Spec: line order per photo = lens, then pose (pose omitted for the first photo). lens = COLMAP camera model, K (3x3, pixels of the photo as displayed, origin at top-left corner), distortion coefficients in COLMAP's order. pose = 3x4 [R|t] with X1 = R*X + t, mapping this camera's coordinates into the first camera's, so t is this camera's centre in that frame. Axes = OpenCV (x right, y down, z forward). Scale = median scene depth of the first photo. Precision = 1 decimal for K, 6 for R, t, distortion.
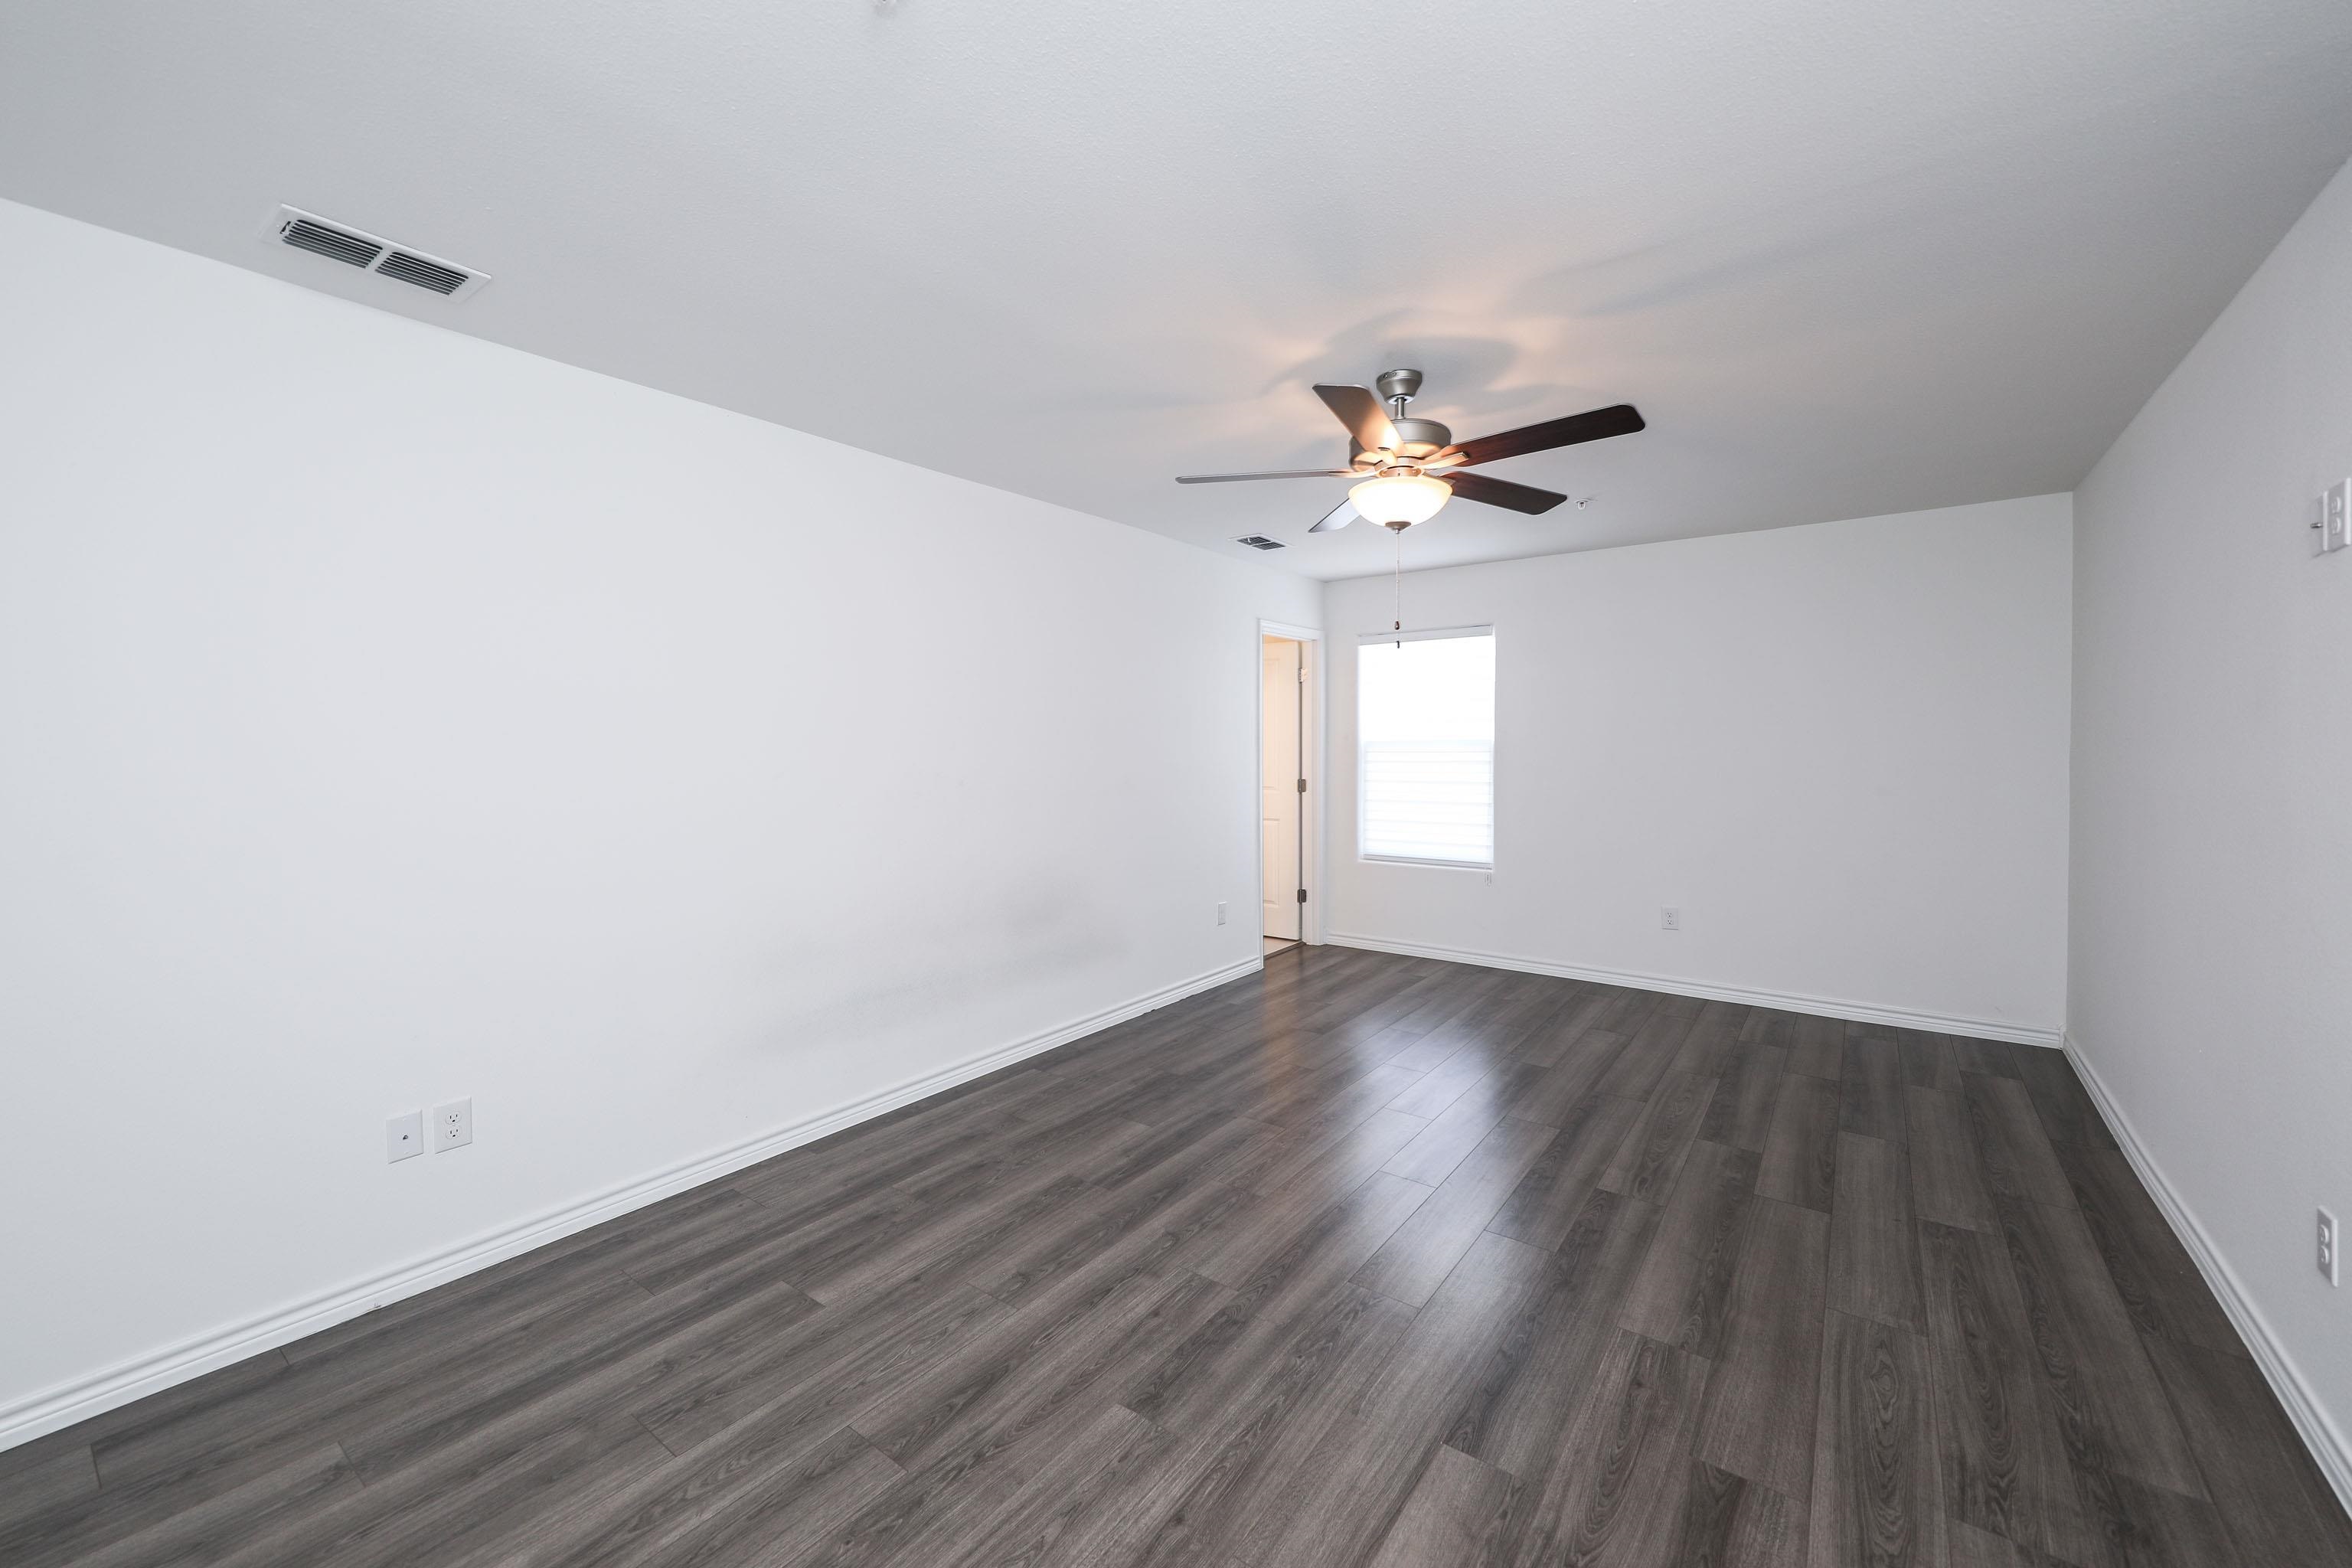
lens RADIAL K [[923.4, 0, 1175.8], [0, 923.4, 815.0], [0, 0, 1]] dist [0.015585, -0.005966]
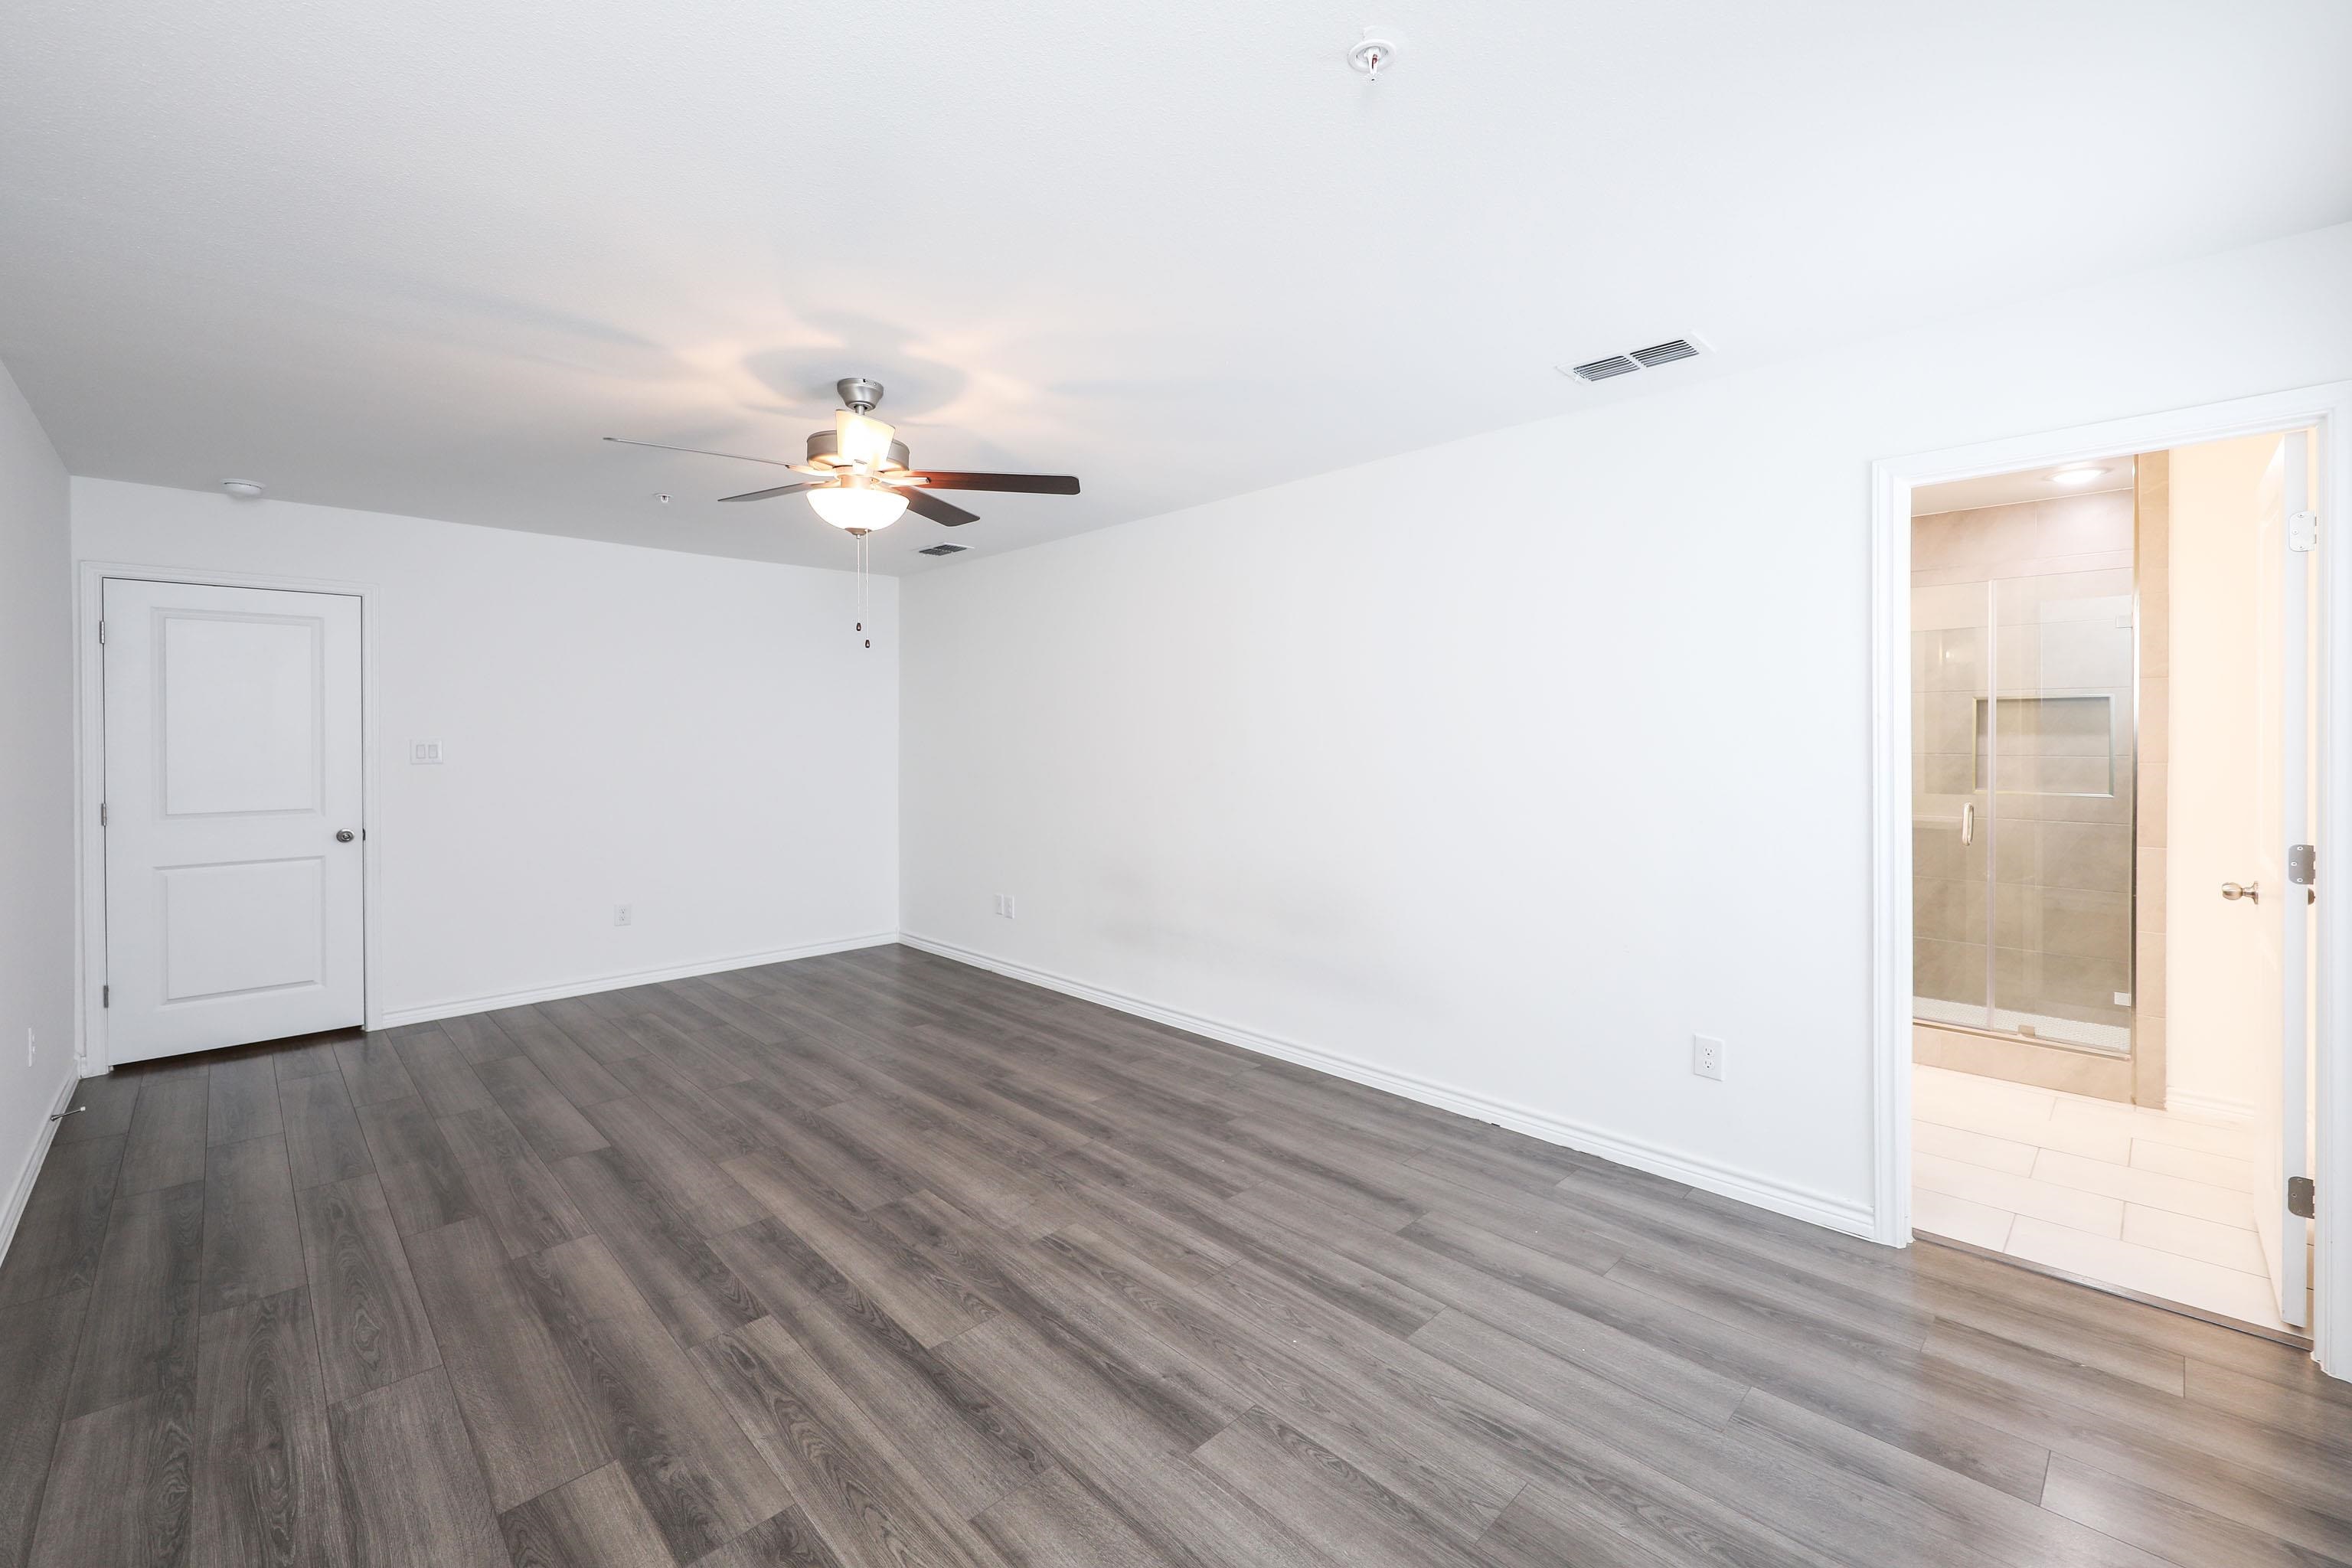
lens RADIAL K [[932.5, 0, 1178.7], [0, 932.5, 738.8], [0, 0, 1]] dist [-0.011098, -0.000359]
pose [[-0.132647, 0.006287, -0.991143, 1.240545], [-0.078668, 0.996758, 0.016851, -0.125775], [0.988037, 0.080207, -0.131722, 1.481634]]
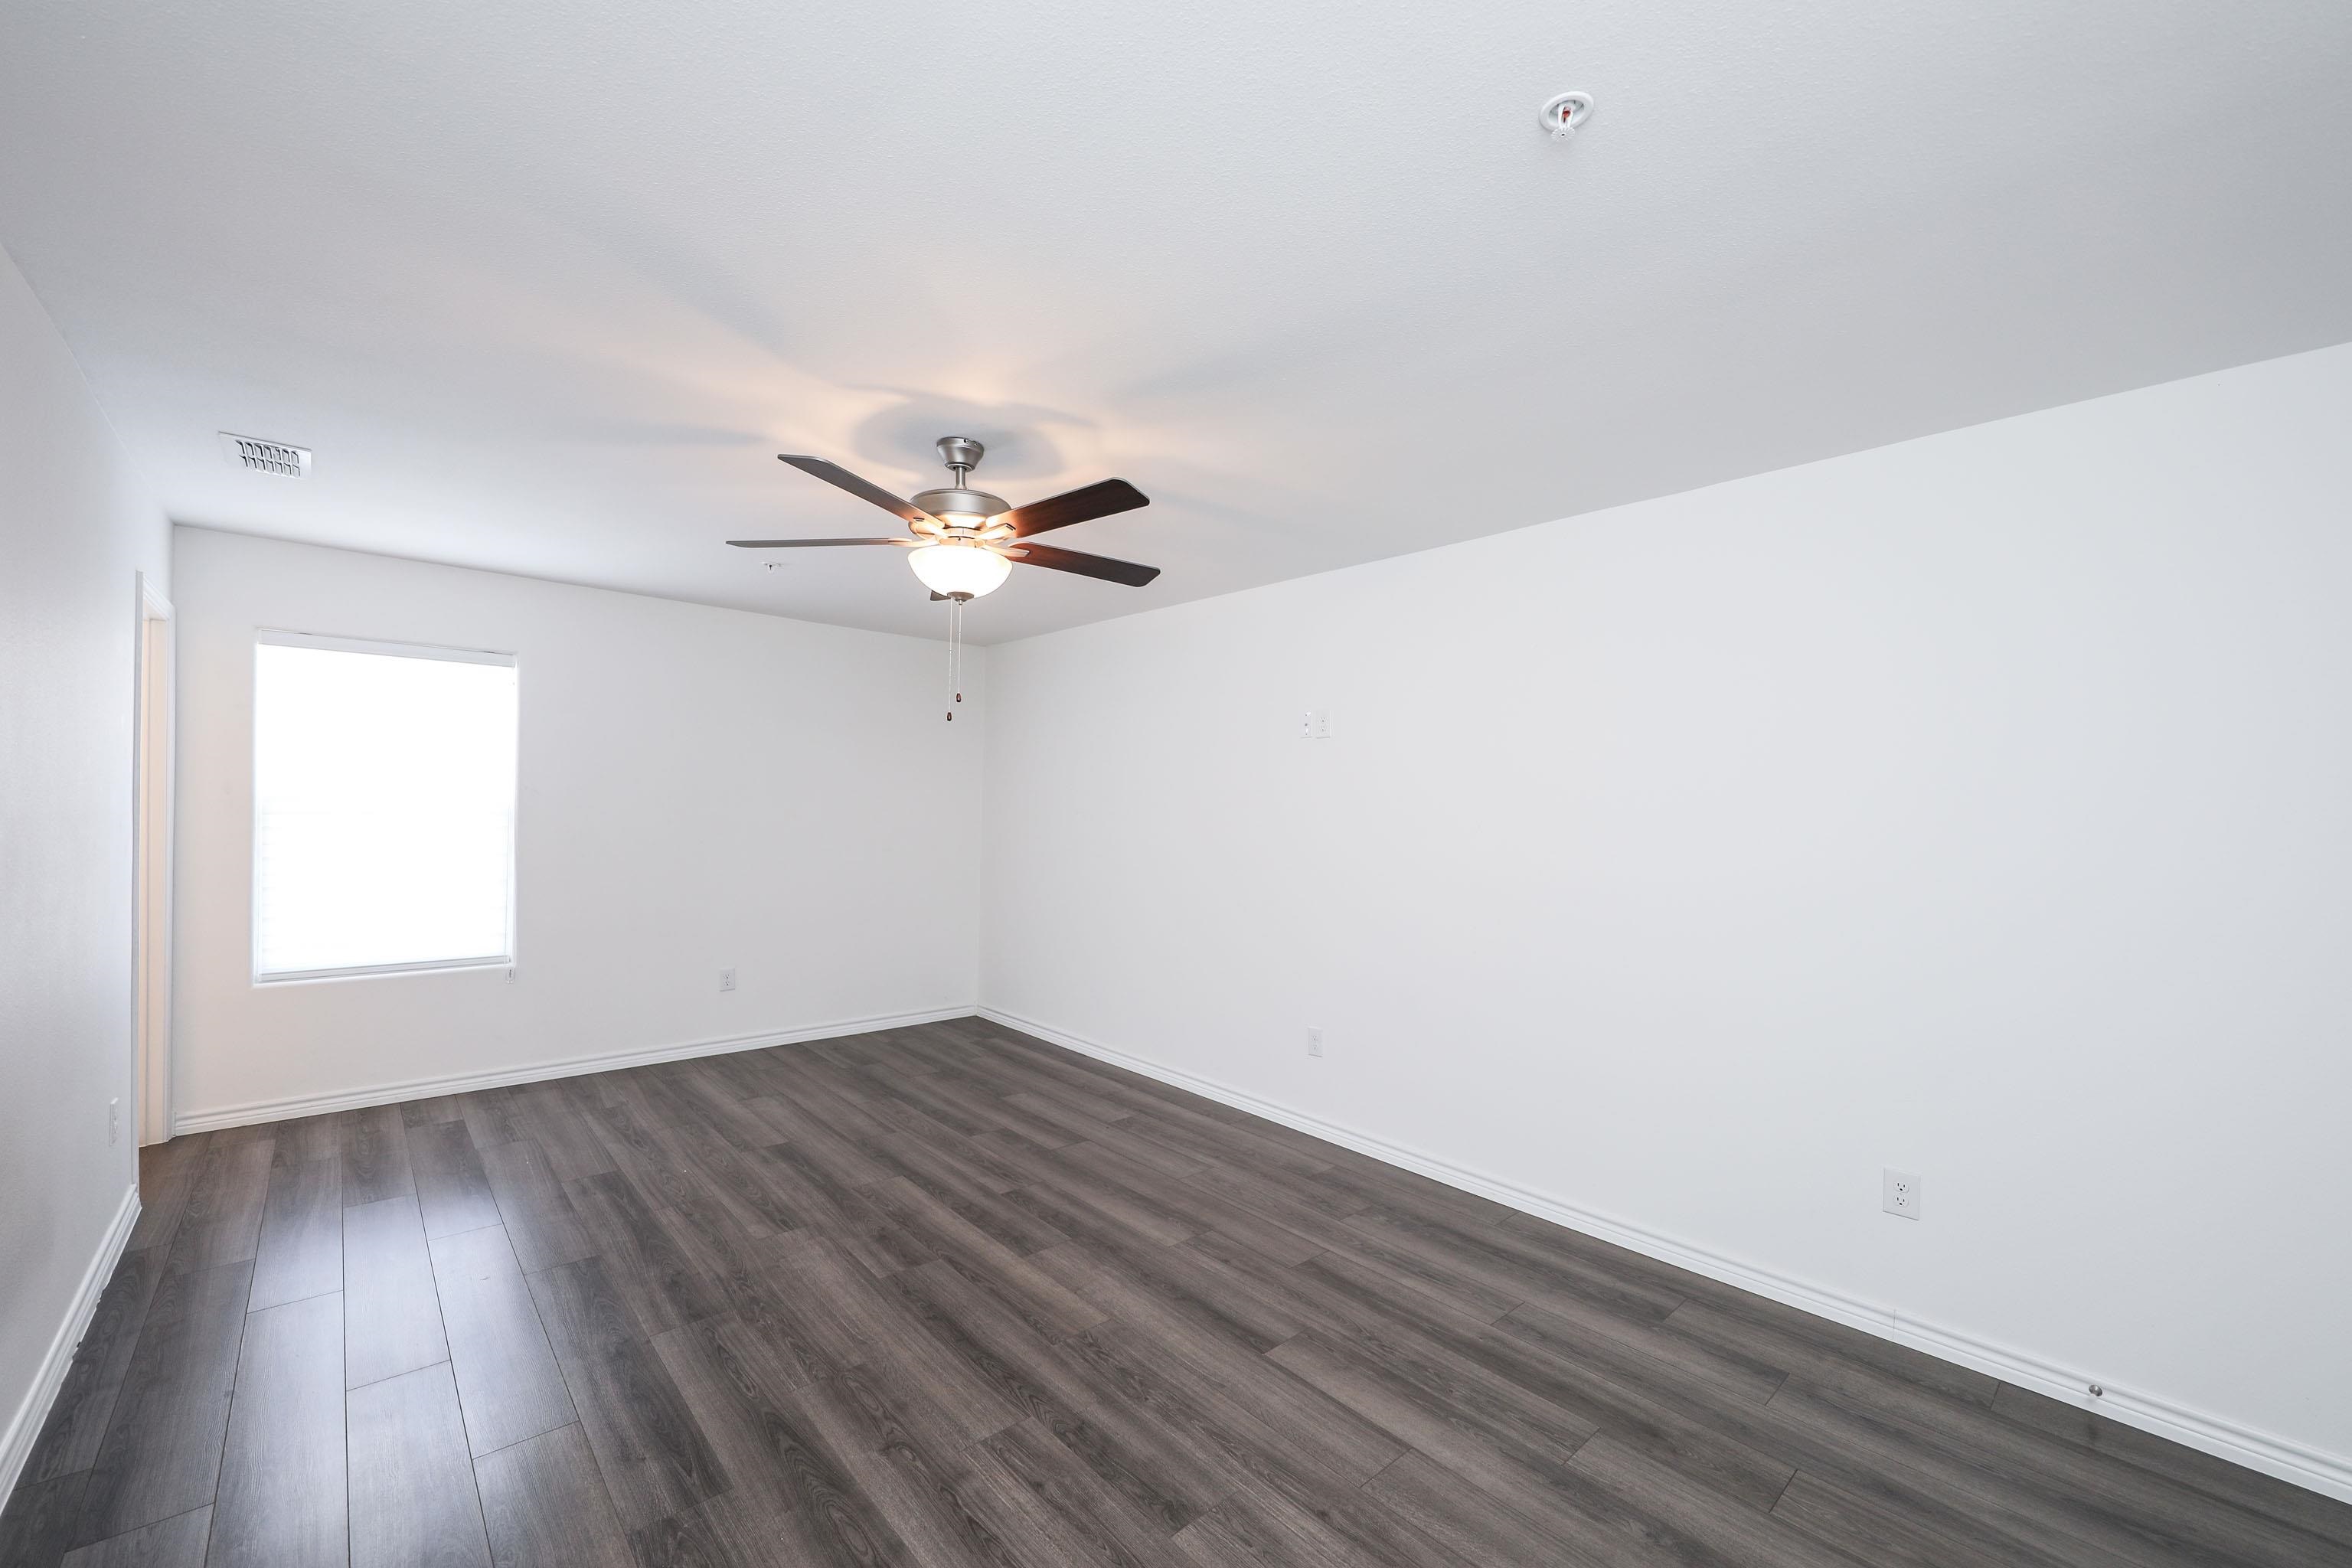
lens RADIAL K [[923.4, 0, 1175.8], [0, 923.4, 815.0], [0, 0, 1]] dist [0.015585, -0.005966]
pose [[0.196405, -0.000459, 0.980523, -0.702200], [0.056315, 0.998354, -0.010813, -0.060462], [-0.978904, 0.057342, 0.196108, 0.549488]]
